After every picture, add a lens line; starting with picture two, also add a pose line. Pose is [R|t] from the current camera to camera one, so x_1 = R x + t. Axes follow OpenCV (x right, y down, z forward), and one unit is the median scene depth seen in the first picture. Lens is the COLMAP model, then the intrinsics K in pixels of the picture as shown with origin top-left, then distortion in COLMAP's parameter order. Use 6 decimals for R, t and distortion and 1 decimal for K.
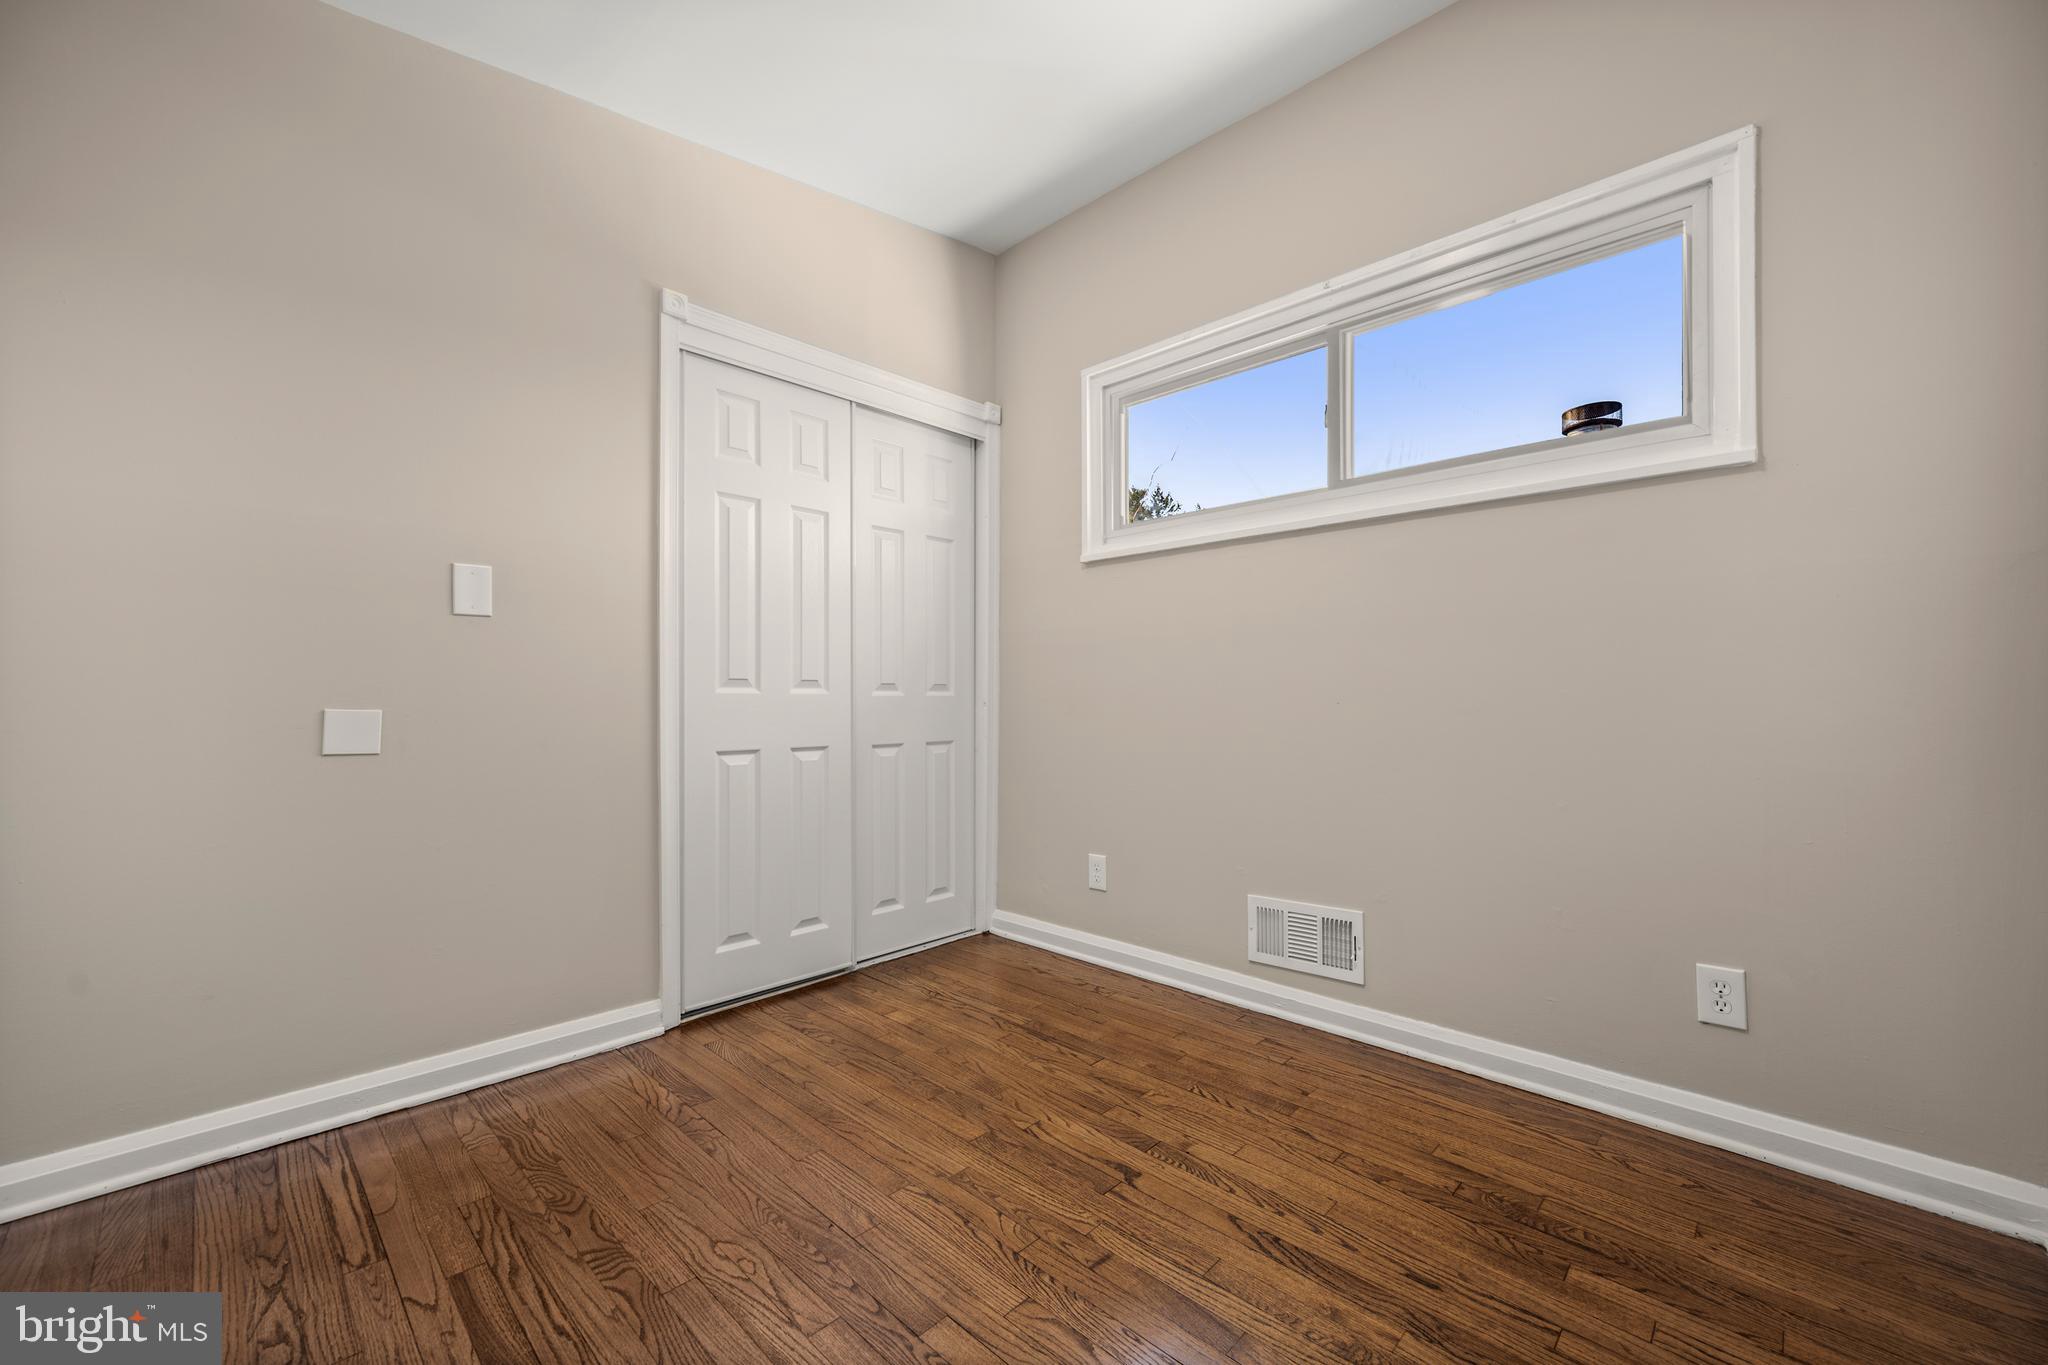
lens RADIAL K [[804.0, 0, 1022.8], [0, 804.0, 691.1], [0, 0, 1]] dist [0.000932, 0.000180]
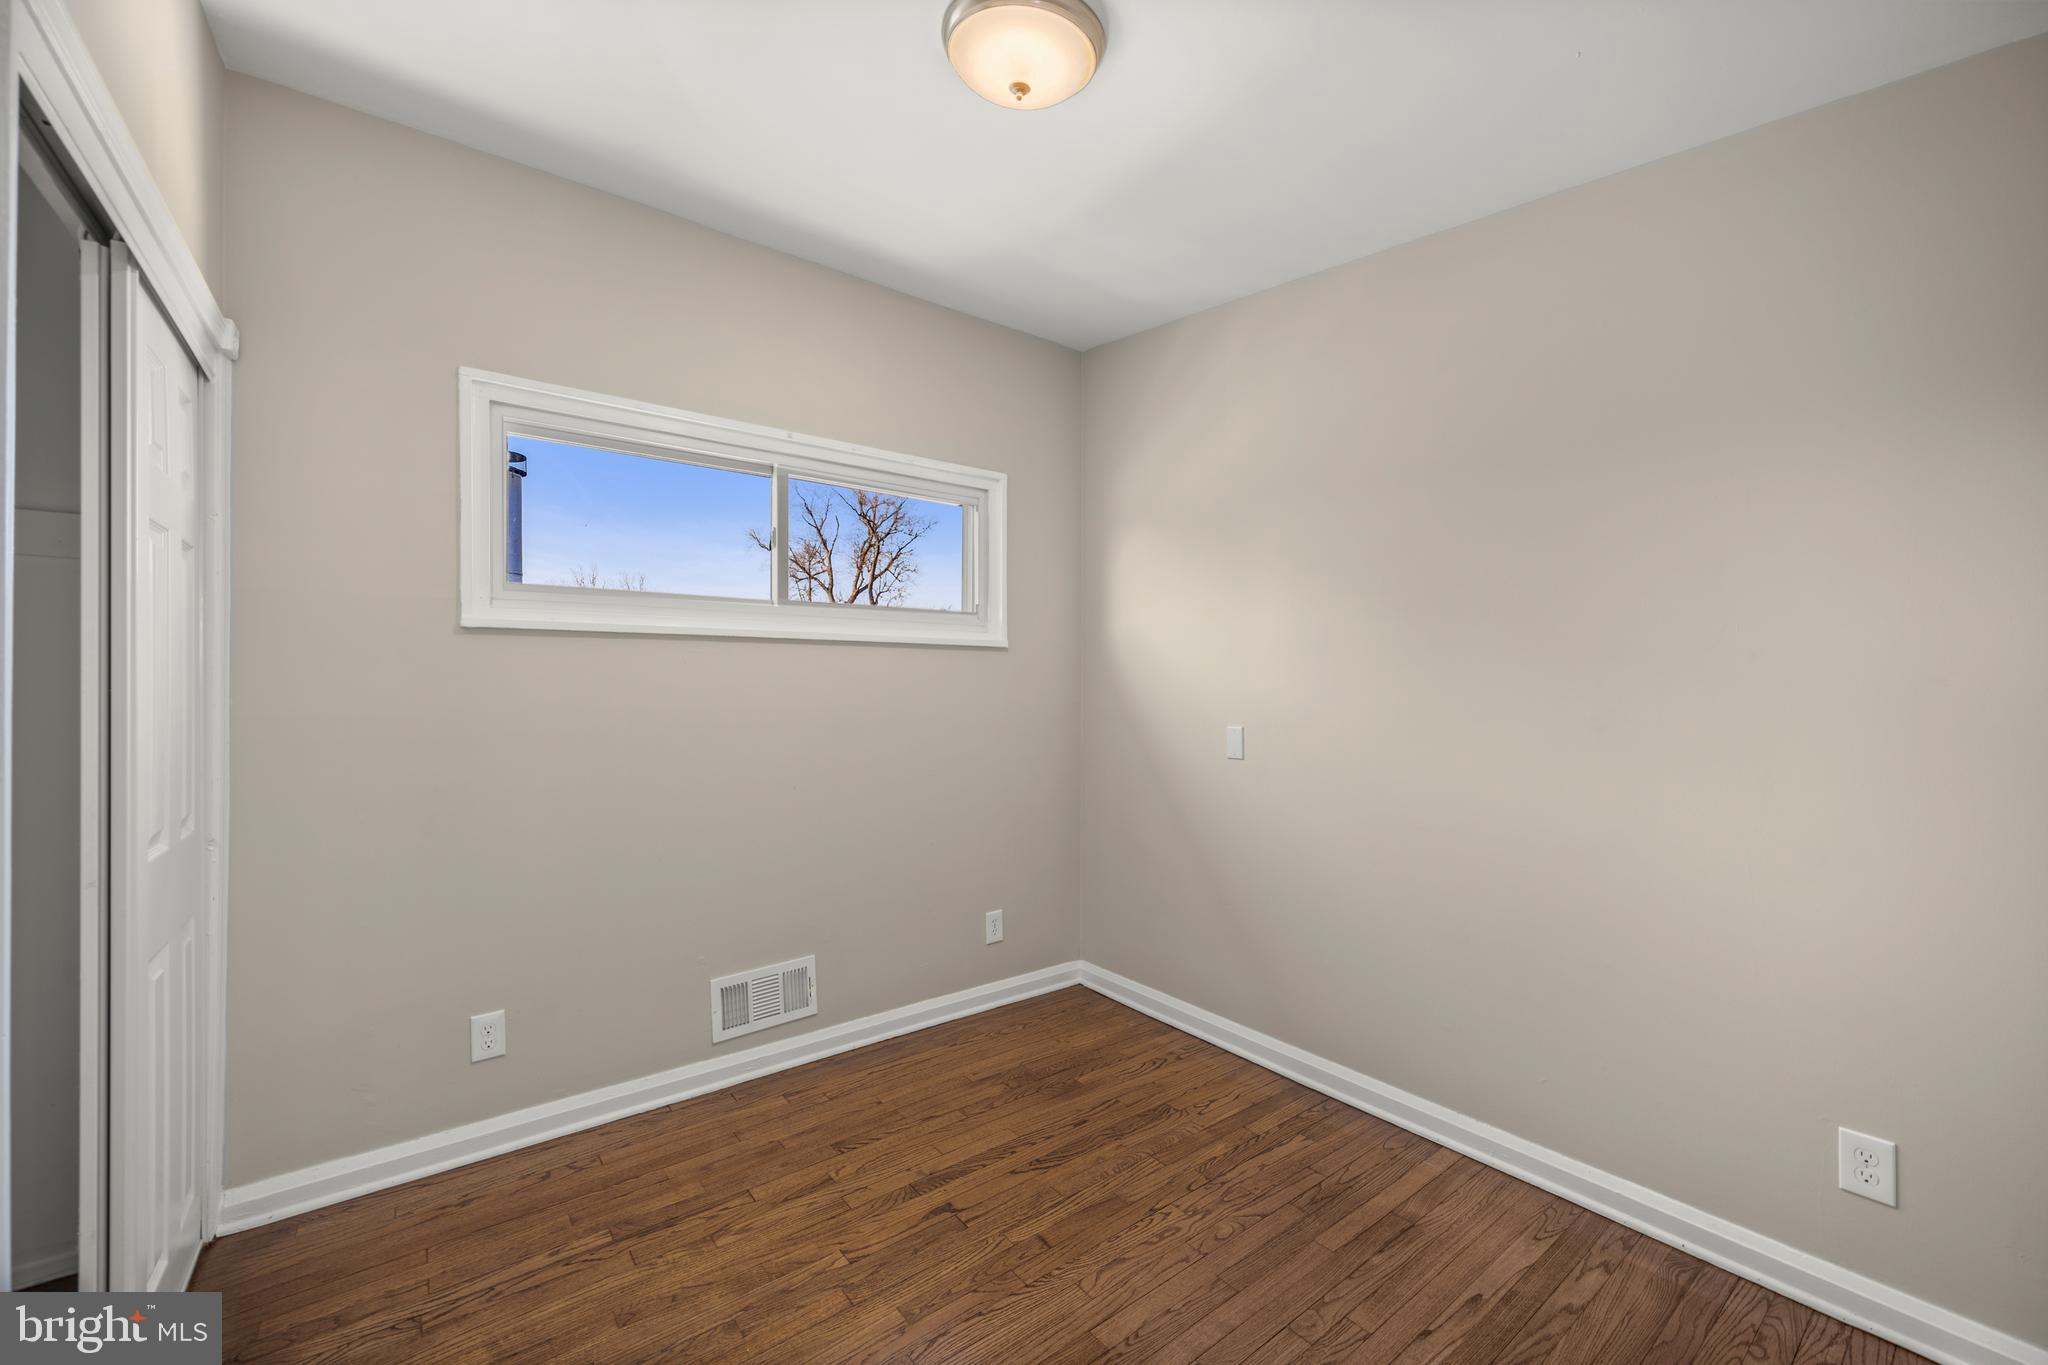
lens RADIAL K [[804.0, 0, 1020.5], [0, 804.0, 684.7], [0, 0, 1]] dist [0.000932, 0.000180]
pose [[0.153700, 0.004297, 0.988108, -0.896754], [-0.005888, 0.999977, -0.003432, -0.166224], [-0.988100, -0.005290, 0.153722, 0.589624]]
